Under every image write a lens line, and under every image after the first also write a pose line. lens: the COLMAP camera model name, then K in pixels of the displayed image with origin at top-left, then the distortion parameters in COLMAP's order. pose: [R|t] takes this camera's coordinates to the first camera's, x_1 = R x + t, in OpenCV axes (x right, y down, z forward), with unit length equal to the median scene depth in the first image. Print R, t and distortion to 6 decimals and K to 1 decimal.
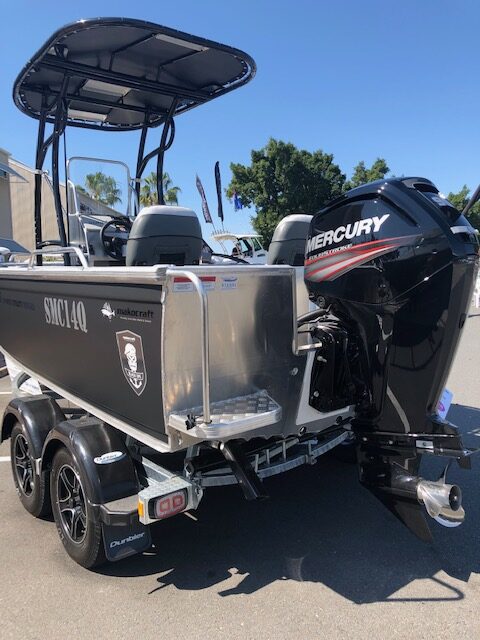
lens RADIAL K [[536.5, 0, 234.3], [0, 536.5, 314.3], [0, 0, 1]] dist [0.045085, -0.038164]
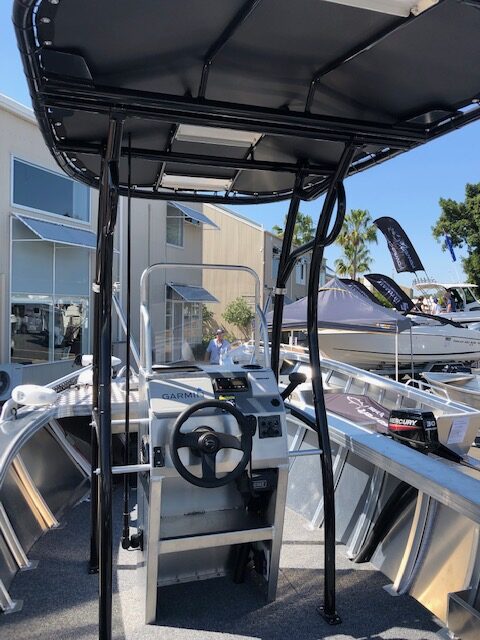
lens RADIAL K [[536.5, 0, 236.8], [0, 536.5, 316.5], [0, 0, 1]] dist [0.045085, -0.038164]
pose [[0.936973, 0.043832, -0.346642, -0.041141], [-0.063532, 0.996934, -0.045666, -0.304221], [0.343577, 0.064811, 0.936885, 0.730181]]
